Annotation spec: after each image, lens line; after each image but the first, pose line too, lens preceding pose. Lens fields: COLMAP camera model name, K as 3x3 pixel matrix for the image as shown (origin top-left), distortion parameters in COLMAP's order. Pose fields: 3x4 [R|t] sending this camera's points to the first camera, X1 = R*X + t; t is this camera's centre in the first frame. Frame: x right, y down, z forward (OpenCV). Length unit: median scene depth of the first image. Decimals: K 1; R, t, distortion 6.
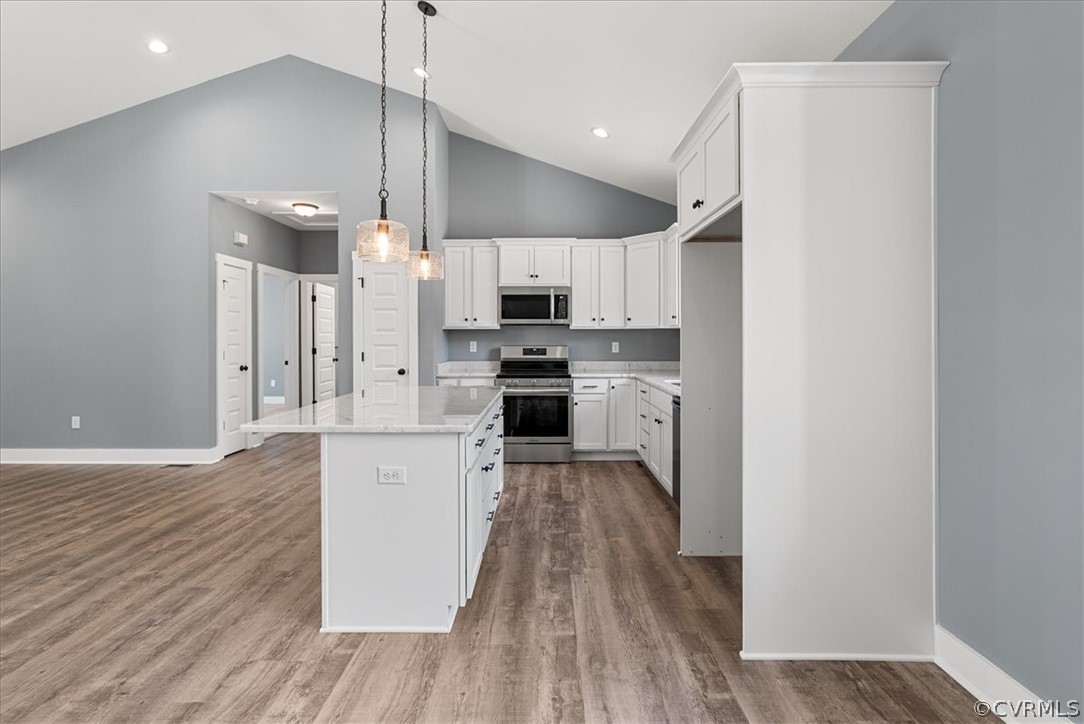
lens RADIAL K [[494.3, 0, 546.2], [0, 494.3, 337.5], [0, 0, 1]] dist [-0.001631, -0.000105]
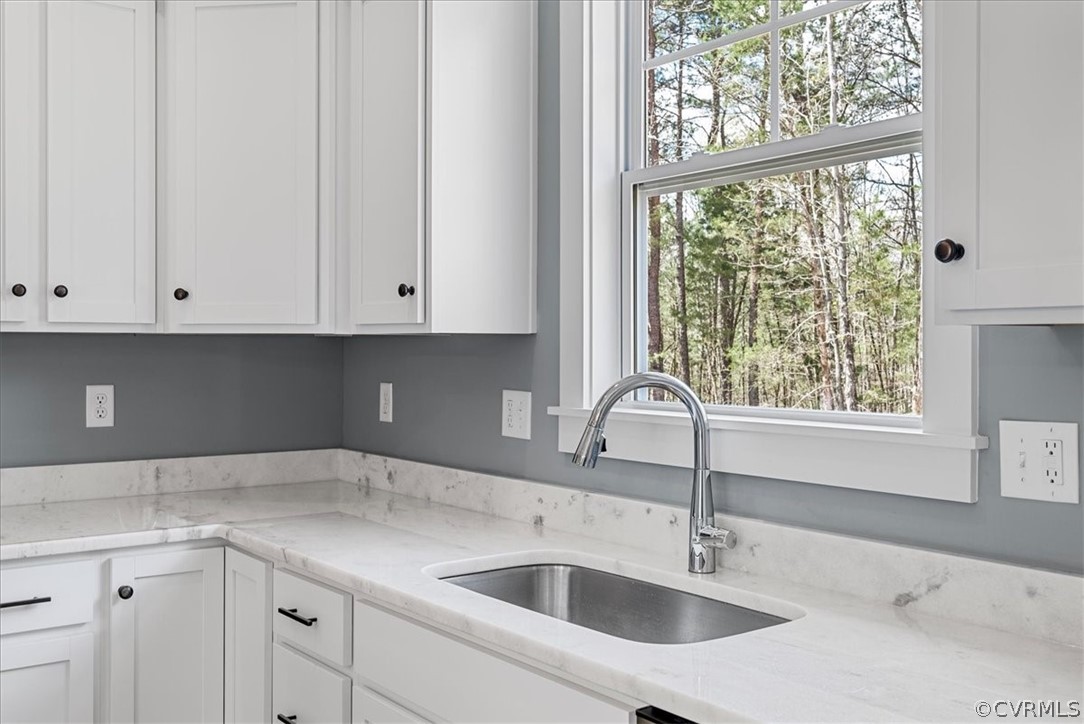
lens RADIAL K [[1057.9, 0, 542.0], [0, 1057.9, 362.0], [0, 0, 1]] dist [0.013436, 0.009424]
pose [[0.797290, -0.000257, 0.603597, -0.004850], [-0.006147, 0.999945, 0.008546, -0.009296], [-0.603565, -0.010524, 0.797244, 0.484657]]
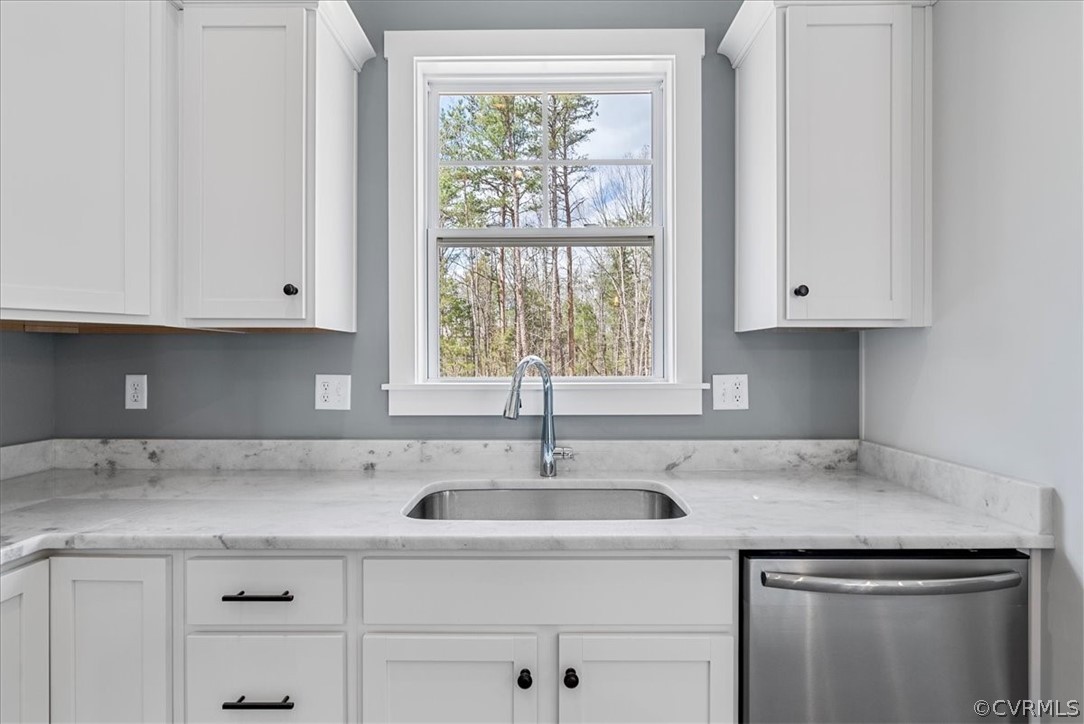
lens RADIAL K [[496.4, 0, 542.0], [0, 496.4, 362.0], [0, 0, 1]] dist [-0.002421, 0.000032]
pose [[0.009045, -0.001140, 0.999958, -0.028582], [0.001946, 0.999997, 0.001122, 0.001017], [-0.999957, 0.001936, 0.009047, 0.767005]]
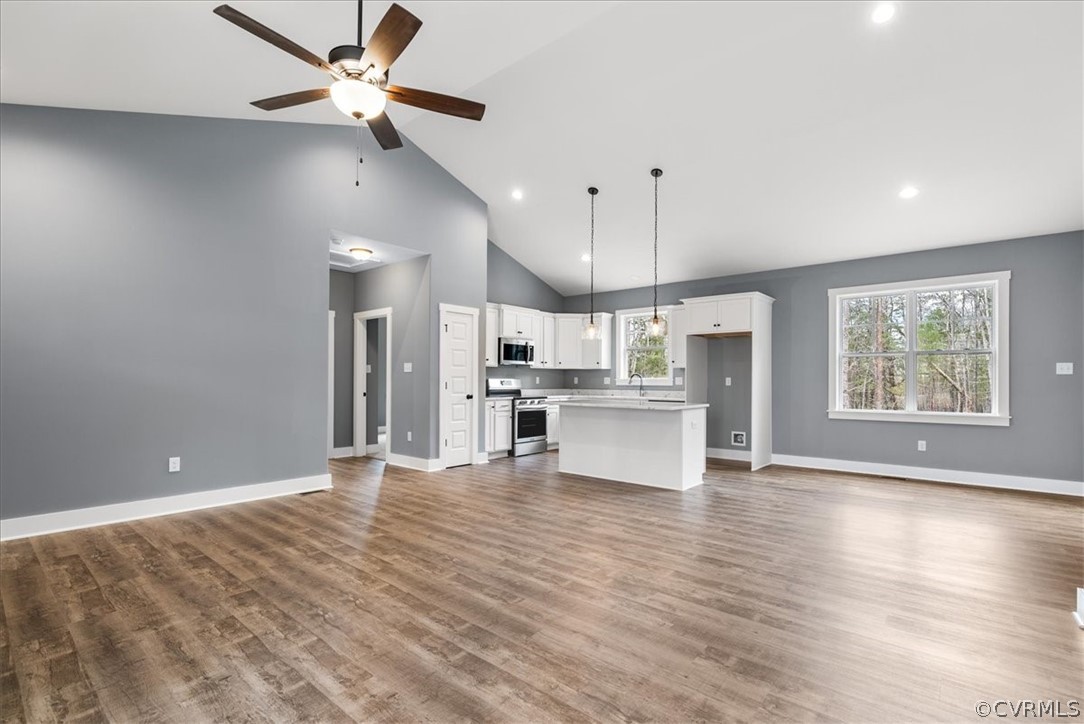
lens RADIAL K [[496.4, 0, 542.0], [0, 496.4, 362.0], [0, 0, 1]] dist [-0.002421, 0.000032]
pose [[0.647814, 0.033682, 0.761053, -1.148408], [-0.007978, 0.999267, -0.037433, 0.022751], [-0.761756, 0.018177, 0.647609, -0.028964]]
